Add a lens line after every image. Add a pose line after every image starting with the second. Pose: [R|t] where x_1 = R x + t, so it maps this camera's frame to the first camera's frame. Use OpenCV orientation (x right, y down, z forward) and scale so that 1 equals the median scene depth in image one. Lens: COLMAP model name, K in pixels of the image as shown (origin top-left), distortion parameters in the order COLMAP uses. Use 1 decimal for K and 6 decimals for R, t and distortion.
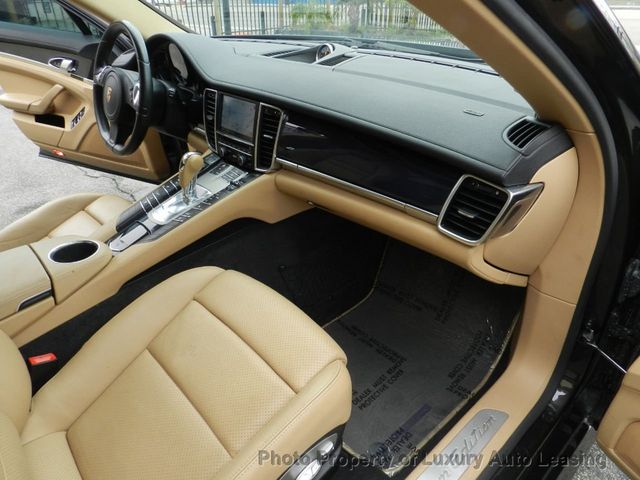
lens RADIAL K [[430.9, 0, 320.0], [0, 430.9, 241.8], [0, 0, 1]] dist [0.020855, -0.010475]
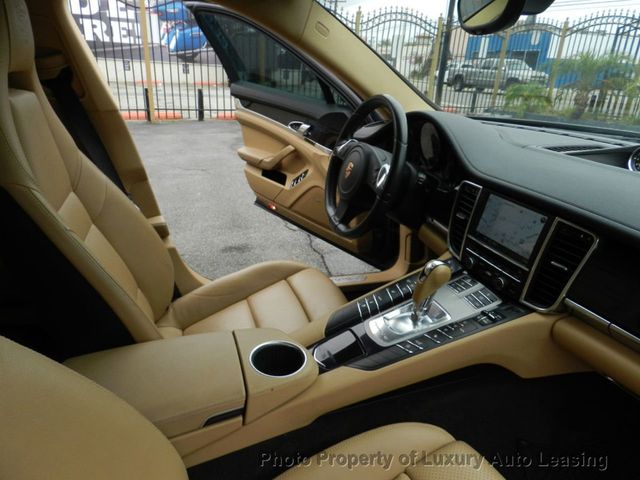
lens RADIAL K [[430.9, 0, 320.0], [0, 430.9, 241.8], [0, 0, 1]] dist [0.020855, -0.010475]
pose [[0.907441, 0.201552, -0.368684, -0.191612], [-0.252262, 0.963042, -0.094418, -0.102957], [0.336028, 0.178684, 0.924747, 0.191630]]
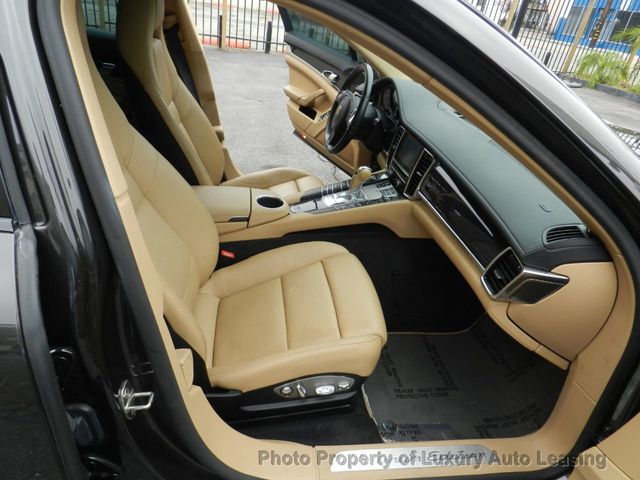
lens RADIAL K [[429.9, 0, 320.0], [0, 429.9, 240.0], [0, 0, 1]] dist [0.034768, 0.000385]
pose [[0.817499, 0.386338, -0.427128, 0.236813], [-0.403424, 0.913415, 0.054055, -0.007113], [0.411028, 0.128124, 0.902574, -0.248376]]
